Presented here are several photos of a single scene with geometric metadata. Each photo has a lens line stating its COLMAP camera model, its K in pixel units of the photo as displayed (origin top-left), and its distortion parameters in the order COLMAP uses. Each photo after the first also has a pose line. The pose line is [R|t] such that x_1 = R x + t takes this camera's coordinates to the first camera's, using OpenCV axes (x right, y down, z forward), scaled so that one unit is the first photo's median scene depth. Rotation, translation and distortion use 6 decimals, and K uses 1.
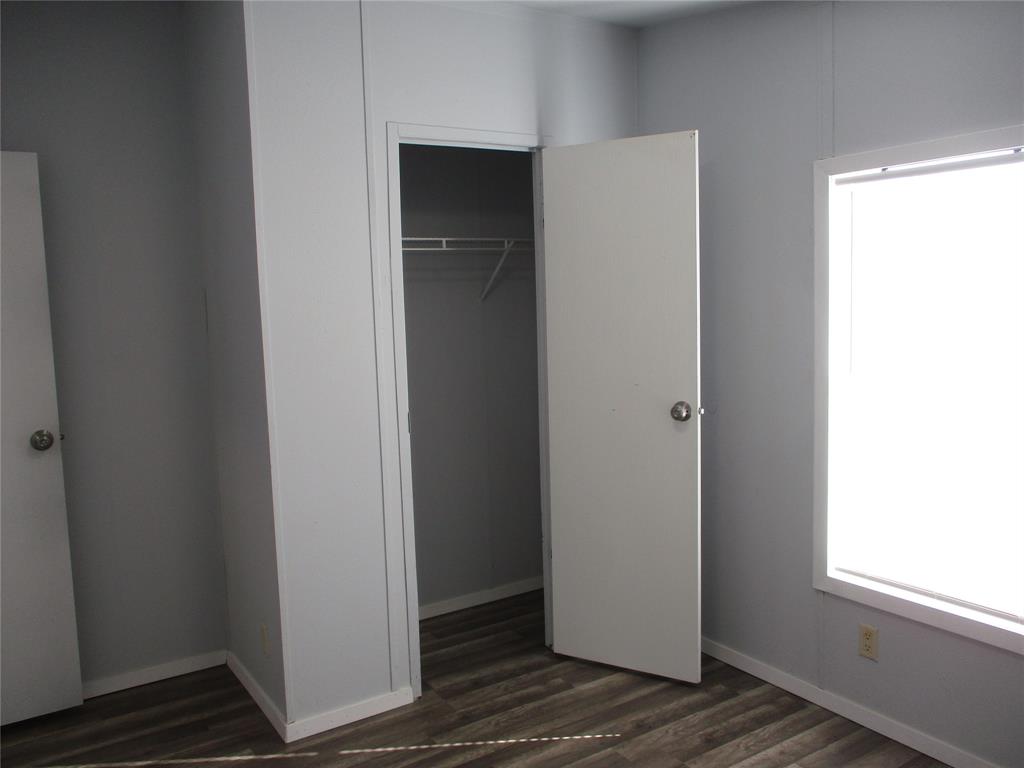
lens RADIAL K [[863.6, 0, 512.3], [0, 863.6, 385.1], [0, 0, 1]] dist [-0.015172, -0.000913]
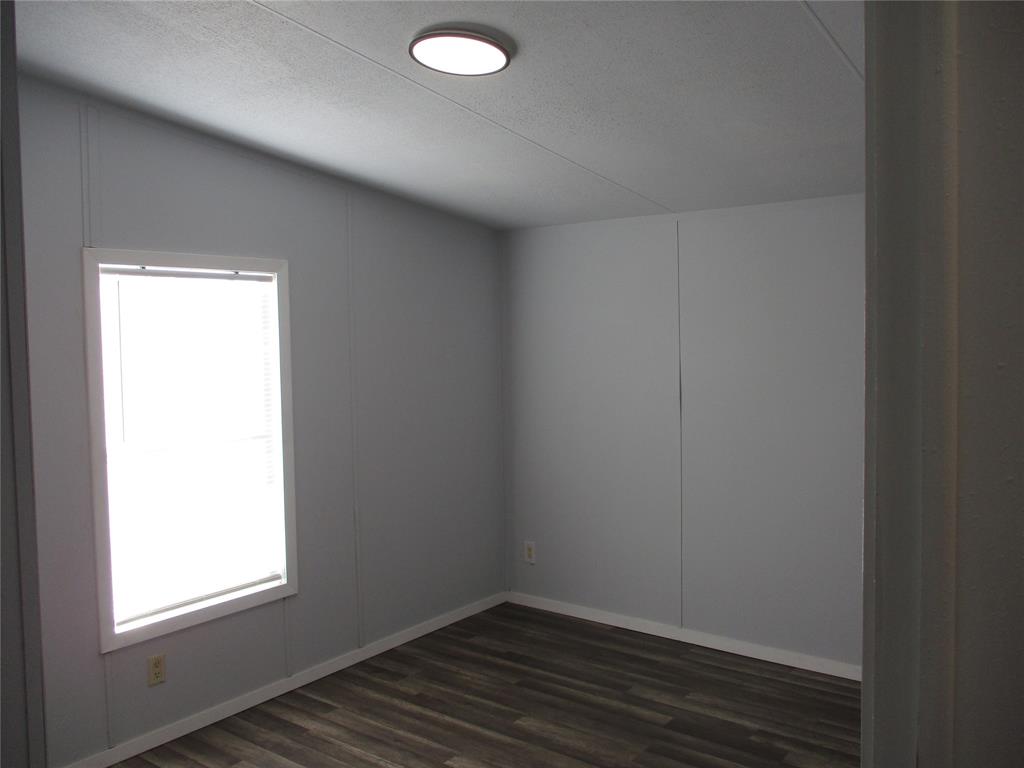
lens RADIAL K [[863.6, 0, 512.1], [0, 863.6, 382.8], [0, 0, 1]] dist [-0.015172, -0.000913]
pose [[-0.333309, -0.008159, 0.942782, -0.859100], [0.136416, 0.989023, 0.056787, -0.085292], [-0.932896, 0.147539, -0.328538, 0.908312]]
